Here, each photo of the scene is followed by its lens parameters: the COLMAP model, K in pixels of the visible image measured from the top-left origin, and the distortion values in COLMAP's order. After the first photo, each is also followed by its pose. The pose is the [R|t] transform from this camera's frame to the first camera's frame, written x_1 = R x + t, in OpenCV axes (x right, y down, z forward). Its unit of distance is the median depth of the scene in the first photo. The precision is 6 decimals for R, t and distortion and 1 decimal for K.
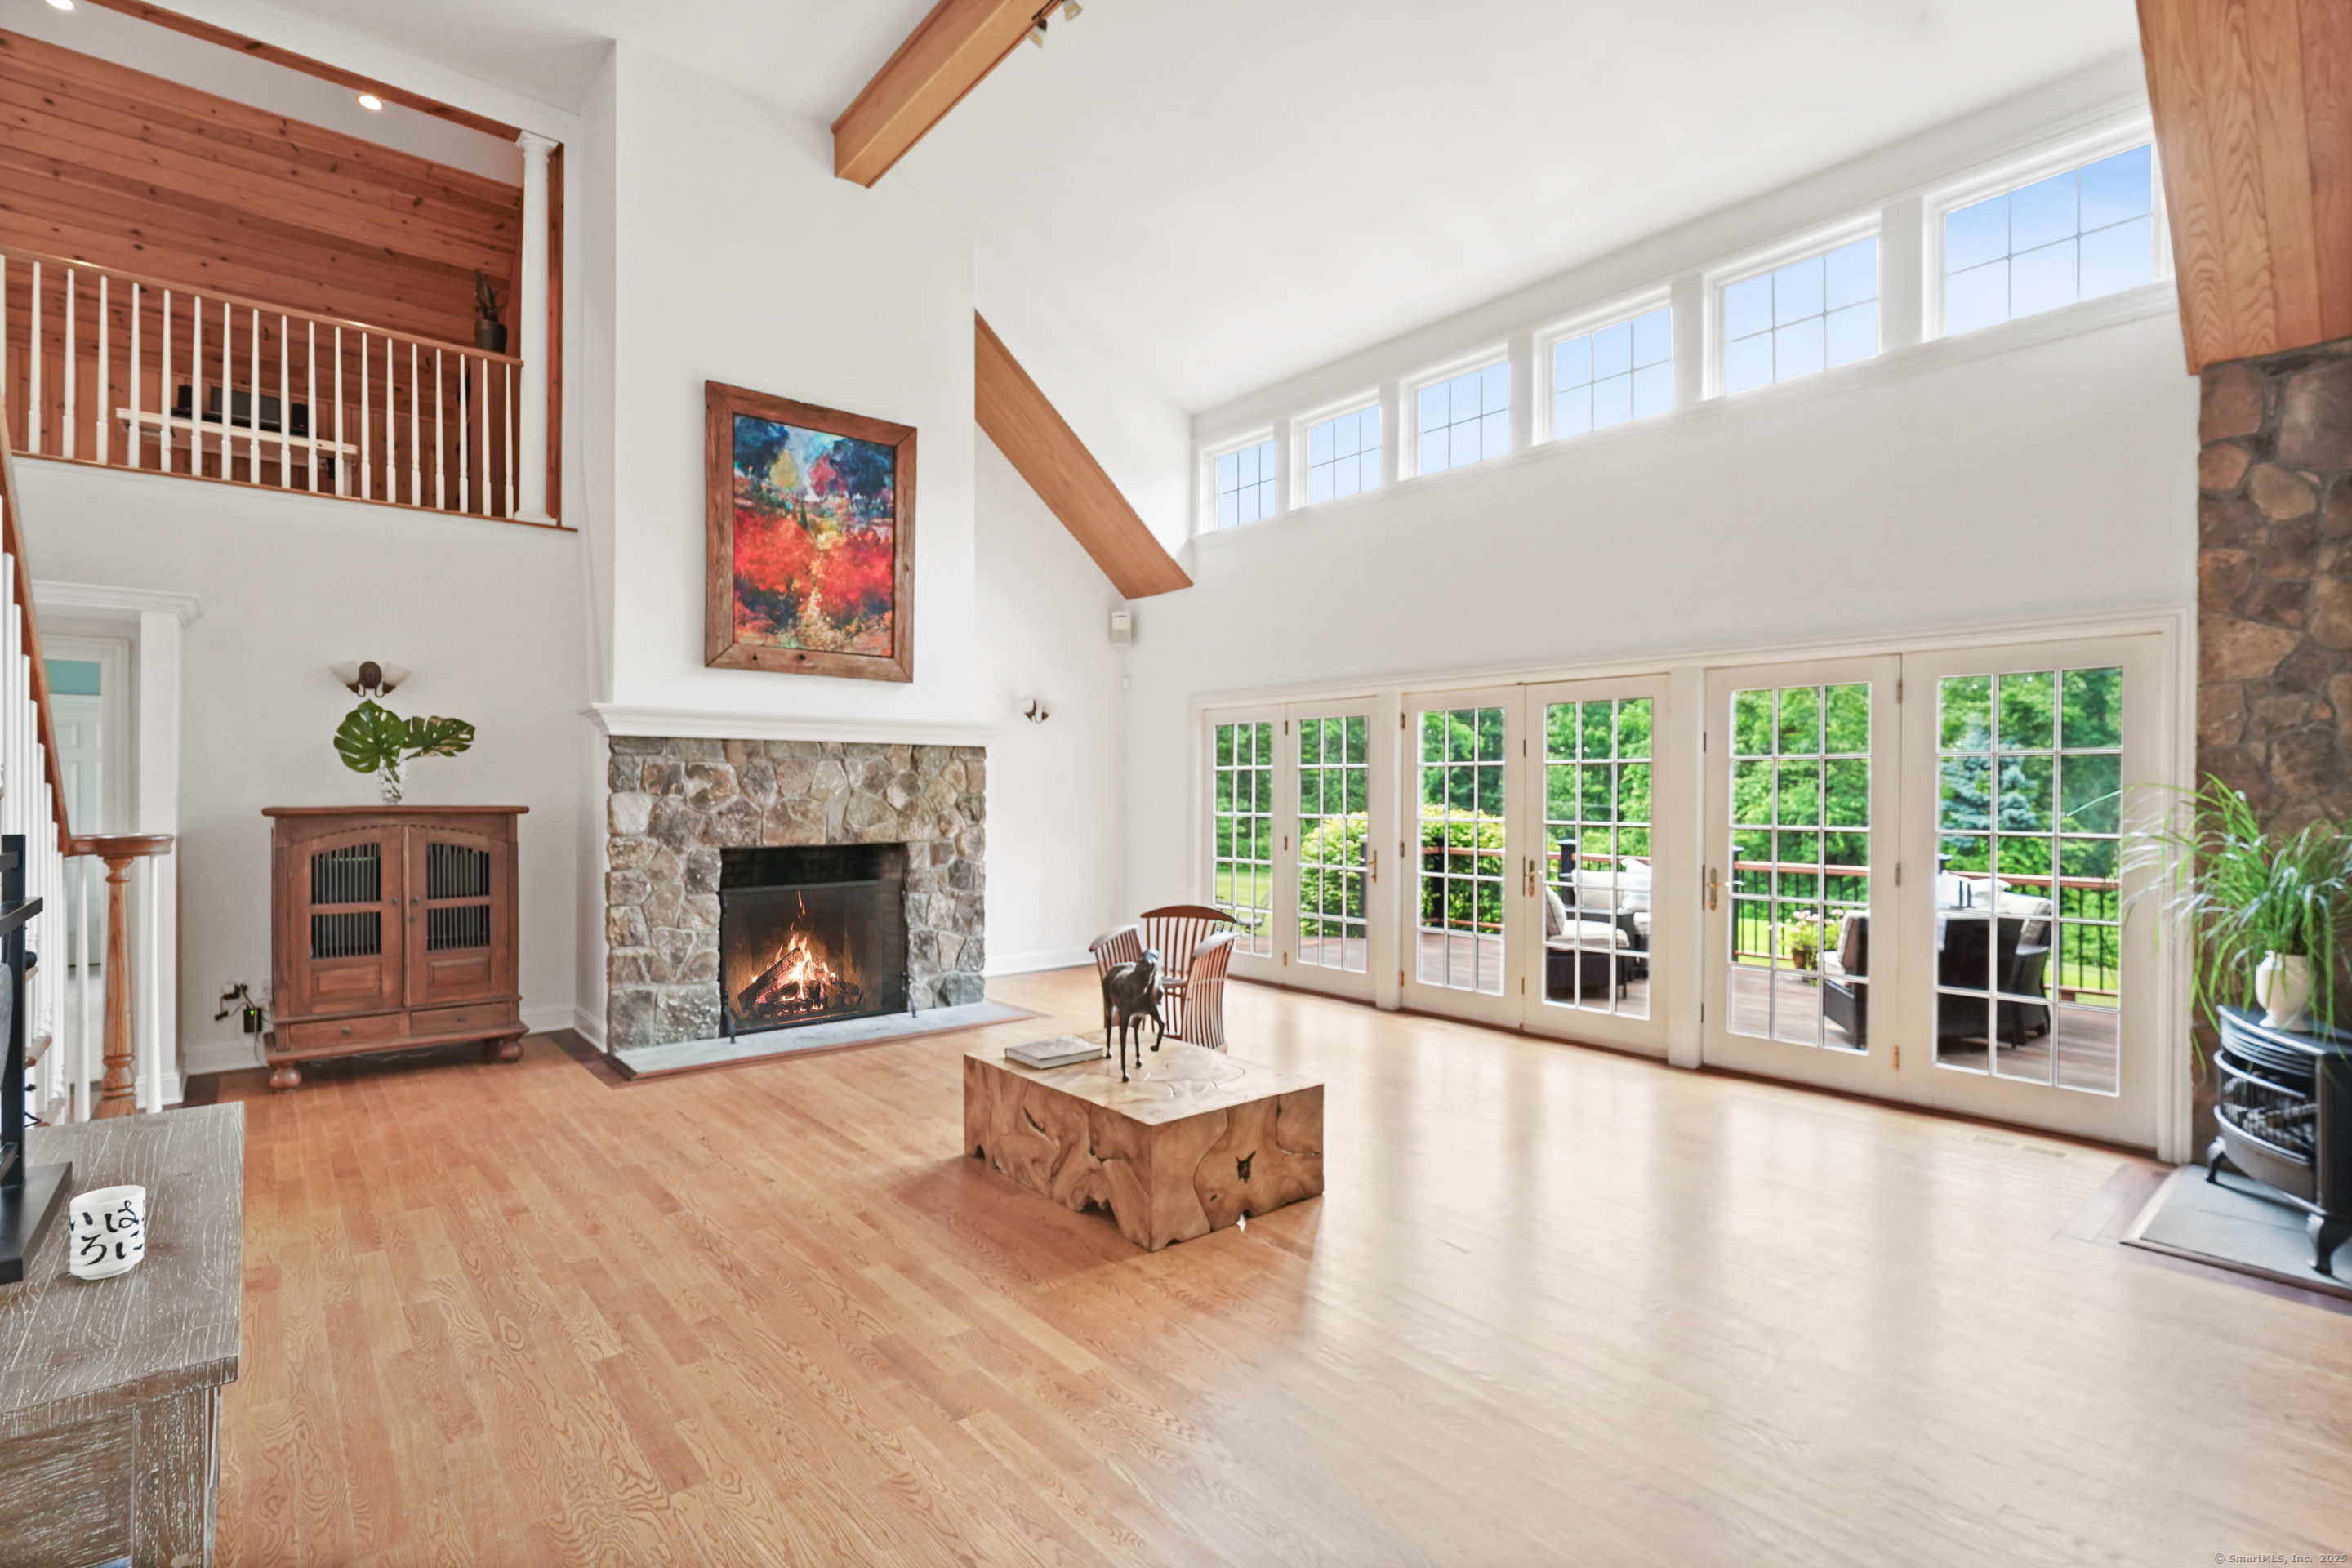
lens RADIAL K [[1087.5, 0, 1151.0], [0, 1087.5, 824.3], [0, 0, 1]] dist [-0.014145, 0.005094]
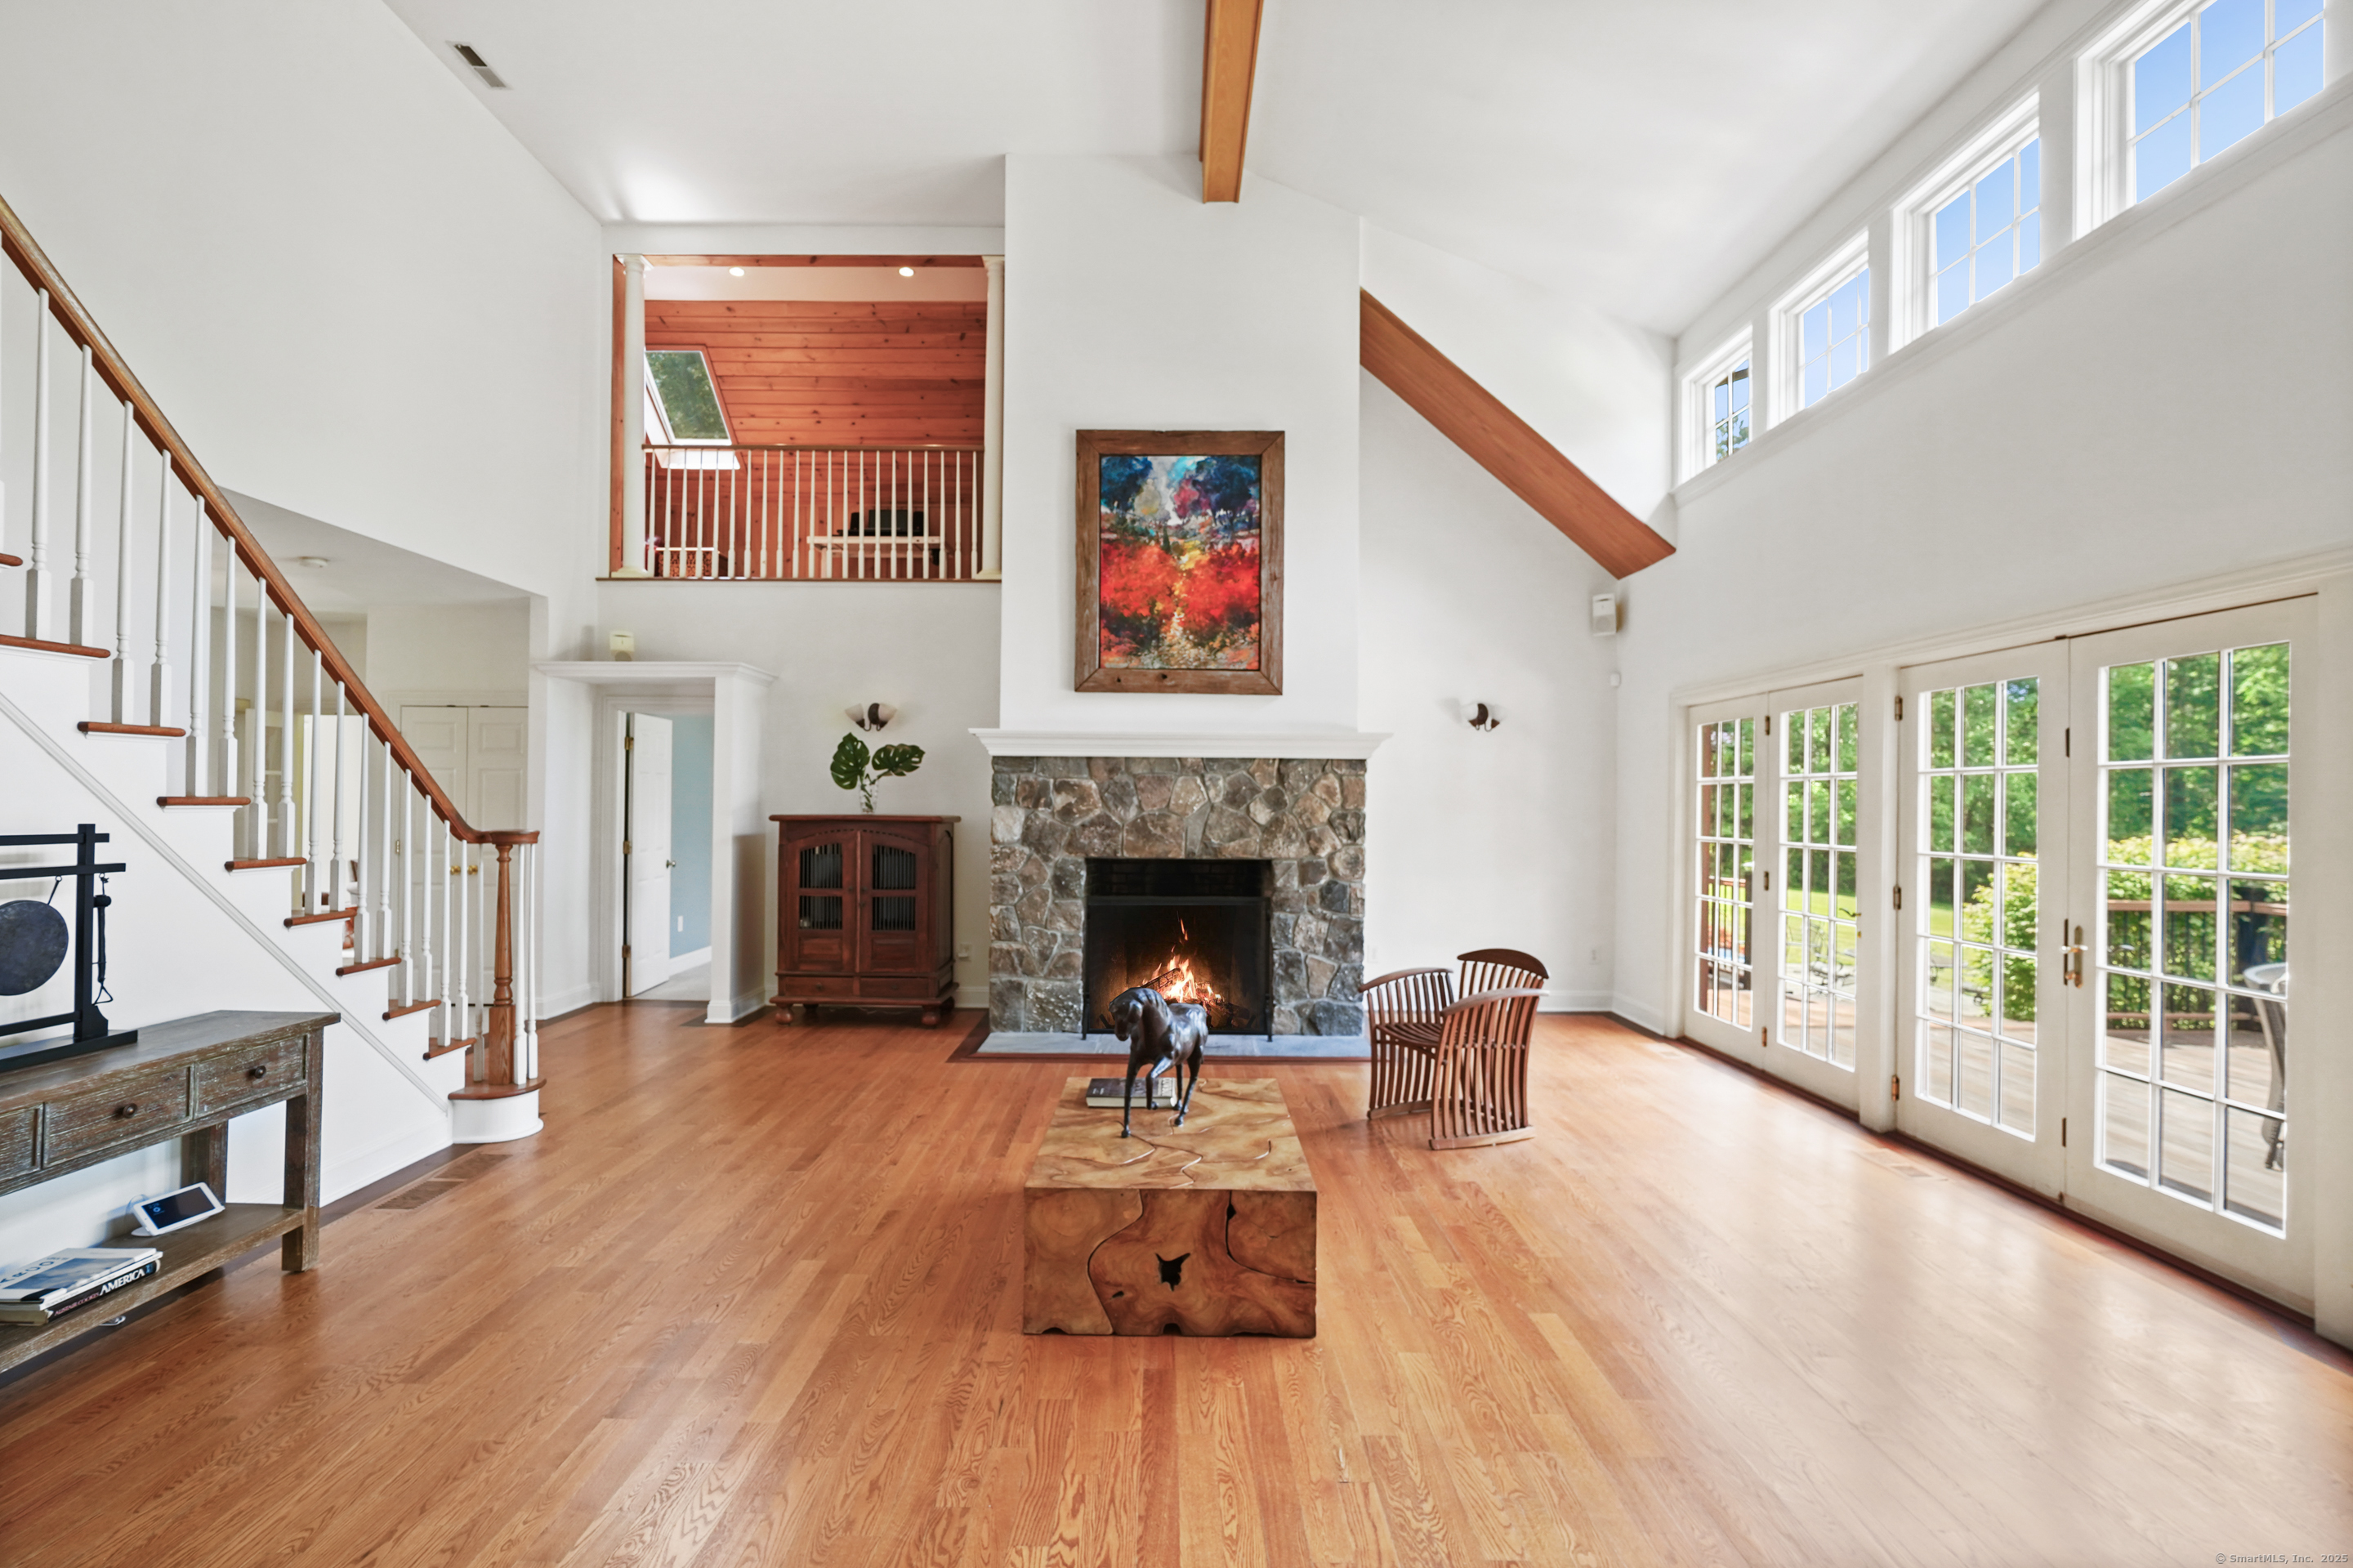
lens RADIAL K [[1088.0, 0, 1151.7], [0, 1088.0, 811.6], [0, 0, 1]] dist [-0.014145, 0.005094]
pose [[0.767316, 0.009178, -0.641204, 0.346563], [-0.026622, 0.999491, -0.017551, -0.006940], [0.640717, 0.030538, 0.767170, 0.209243]]
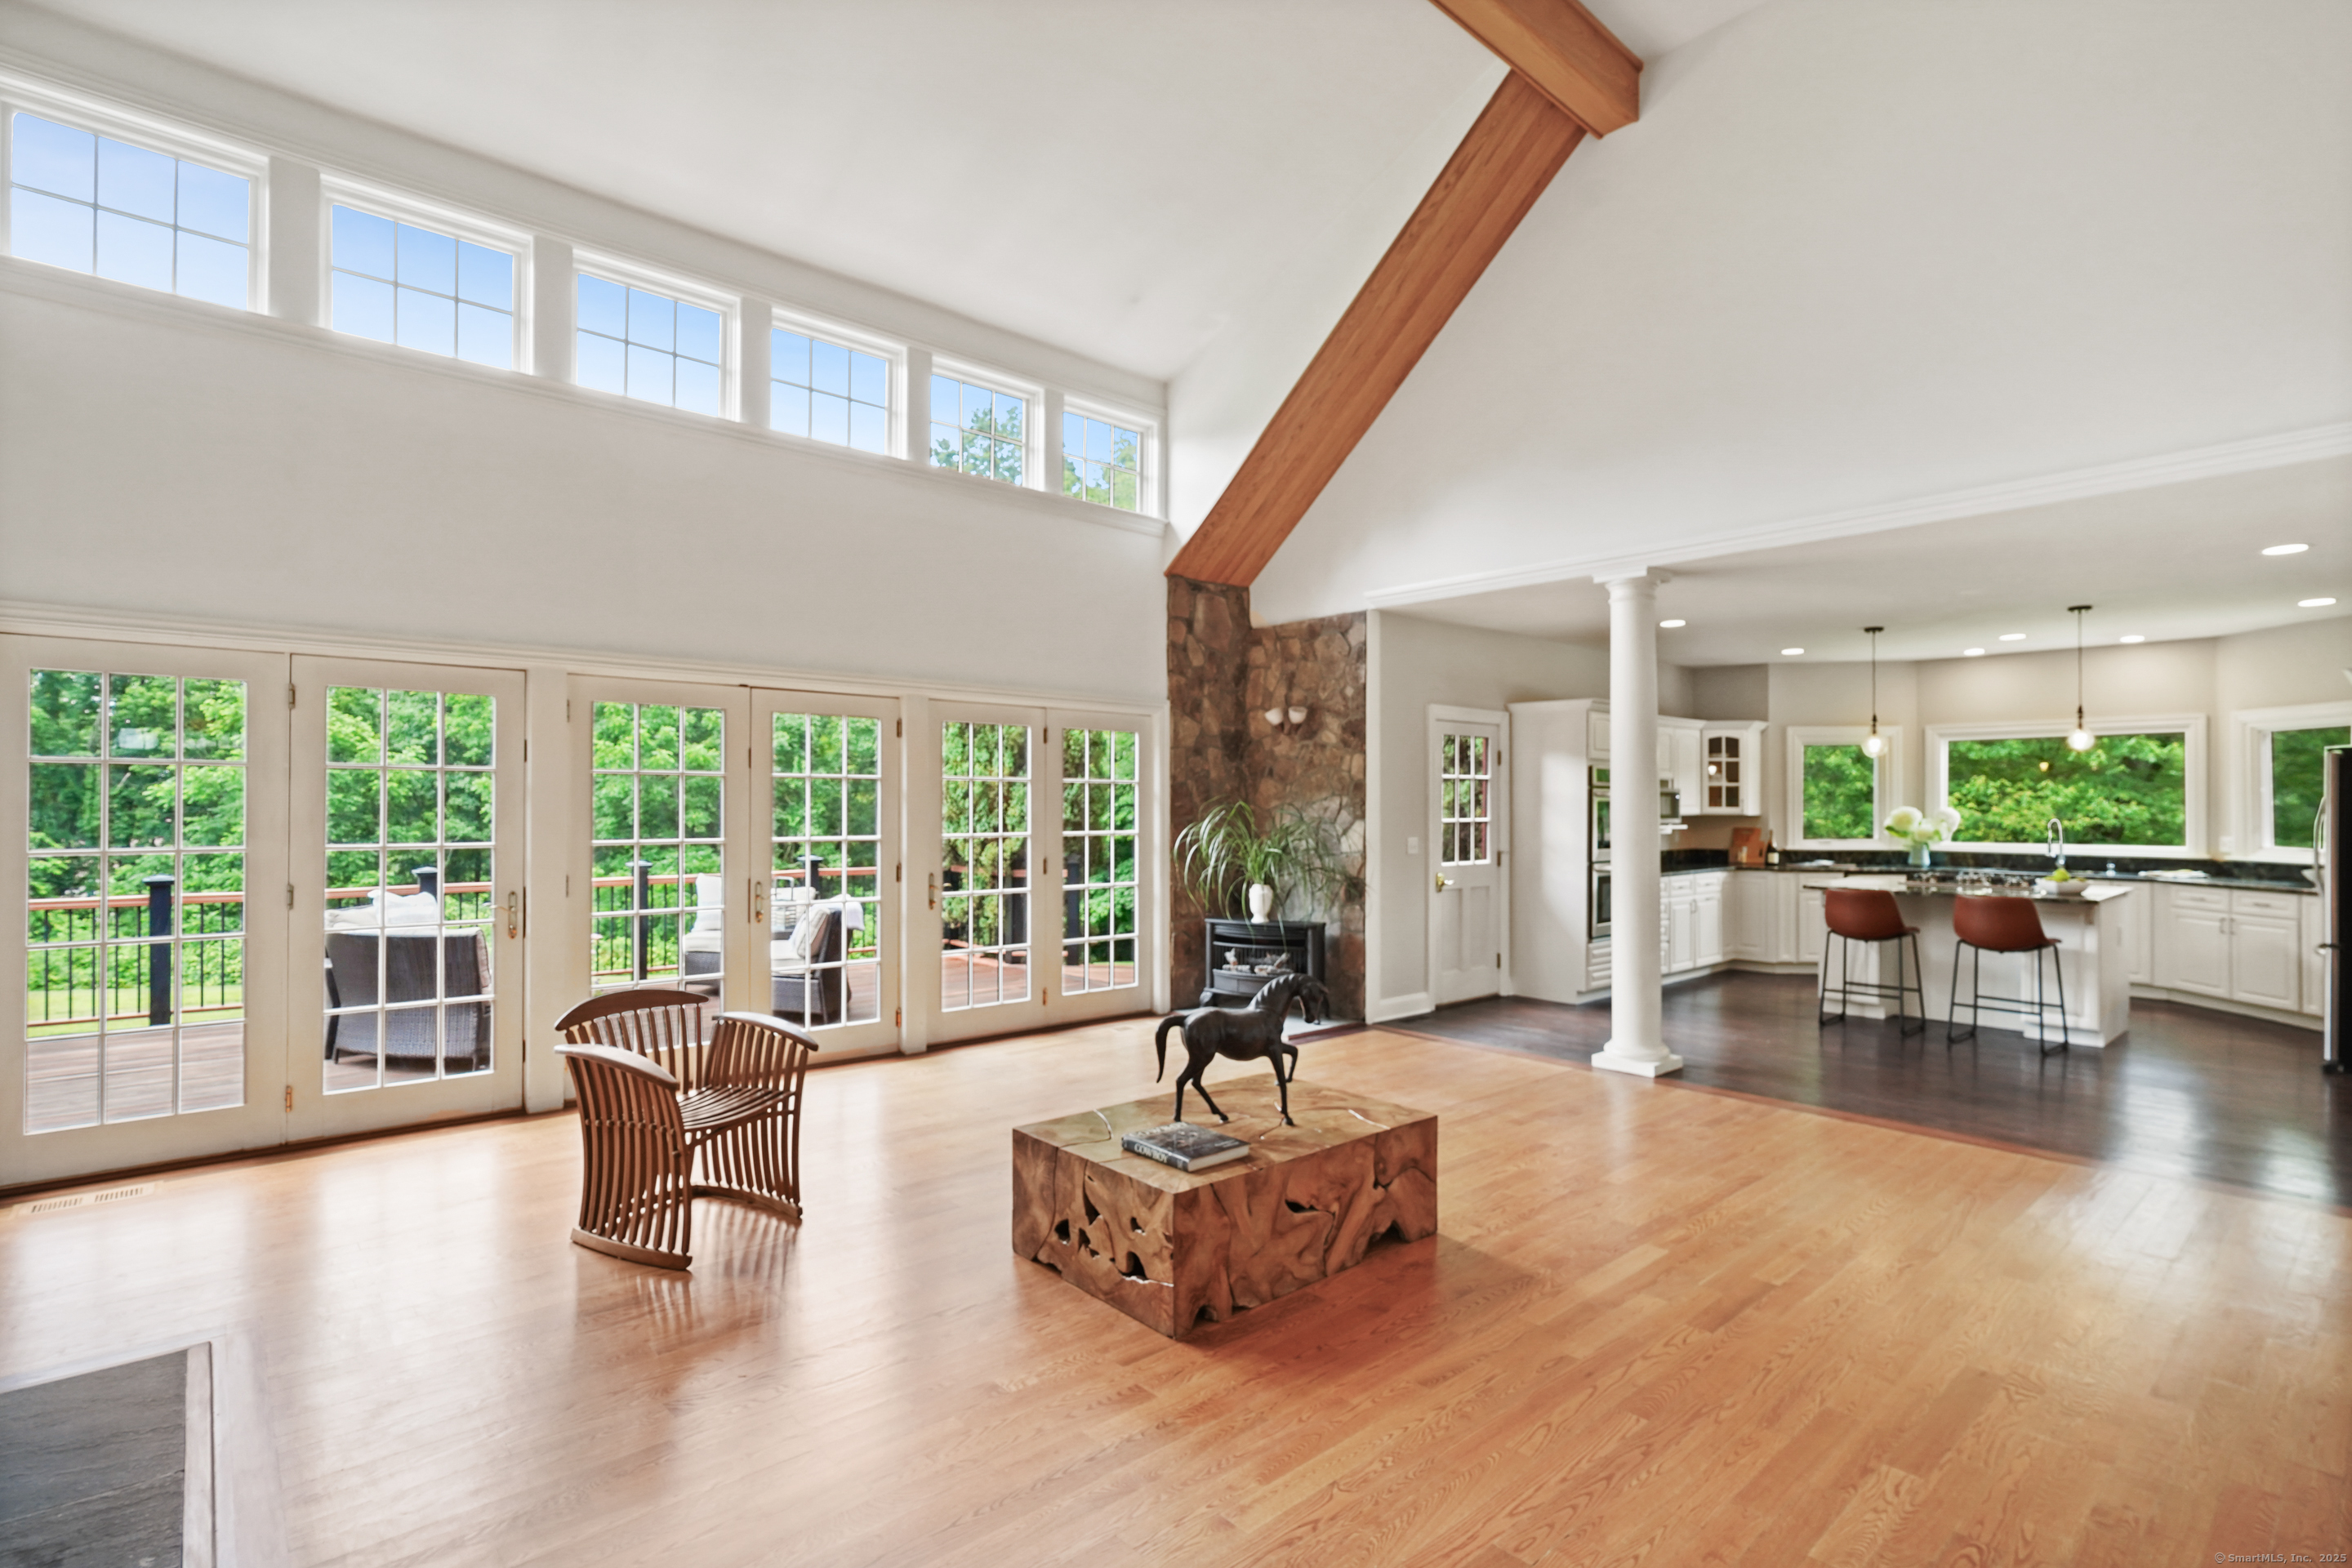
lens RADIAL K [[1127.9, 0, 1164.1], [0, 1127.9, 794.0], [0, 0, 1]] dist [-0.006991, 0.002766]
pose [[-0.035895, 0.010251, 0.999303, -0.608817], [0.028300, 0.999557, -0.009237, -0.021849], [-0.998955, 0.027949, -0.036169, 0.709984]]
